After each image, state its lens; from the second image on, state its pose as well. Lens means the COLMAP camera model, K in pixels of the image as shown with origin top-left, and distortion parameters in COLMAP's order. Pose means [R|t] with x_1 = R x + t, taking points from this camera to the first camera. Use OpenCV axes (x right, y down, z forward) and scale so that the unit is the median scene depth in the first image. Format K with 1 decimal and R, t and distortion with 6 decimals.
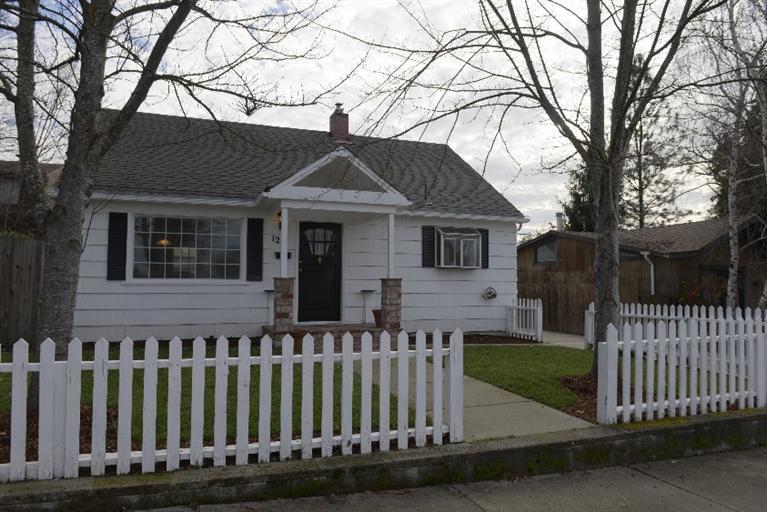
lens RADIAL K [[526.5, 0, 383.5], [0, 526.5, 256.0], [0, 0, 1]] dist [-0.042839, -0.004607]
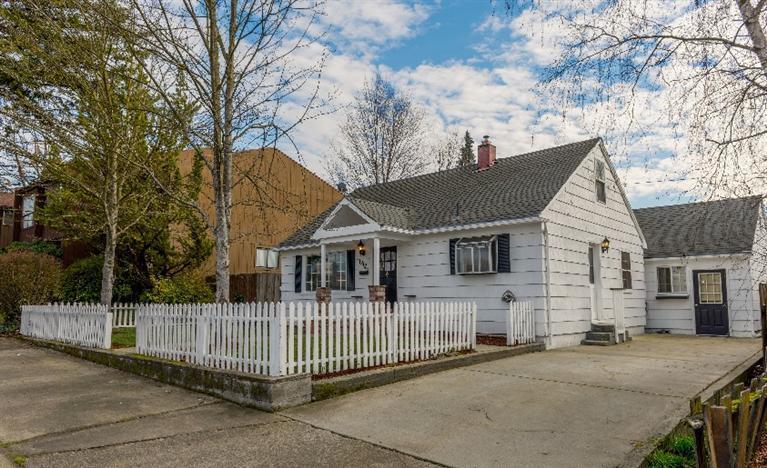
lens RADIAL K [[529.2, 0, 383.5], [0, 529.2, 234.0], [0, 0, 1]] dist [0.000393, -0.000015]
pose [[0.492650, -0.122665, -0.861539, 1.149726], [0.057372, 0.992440, -0.108495, 0.056950], [0.868334, 0.004021, 0.495963, 0.324112]]
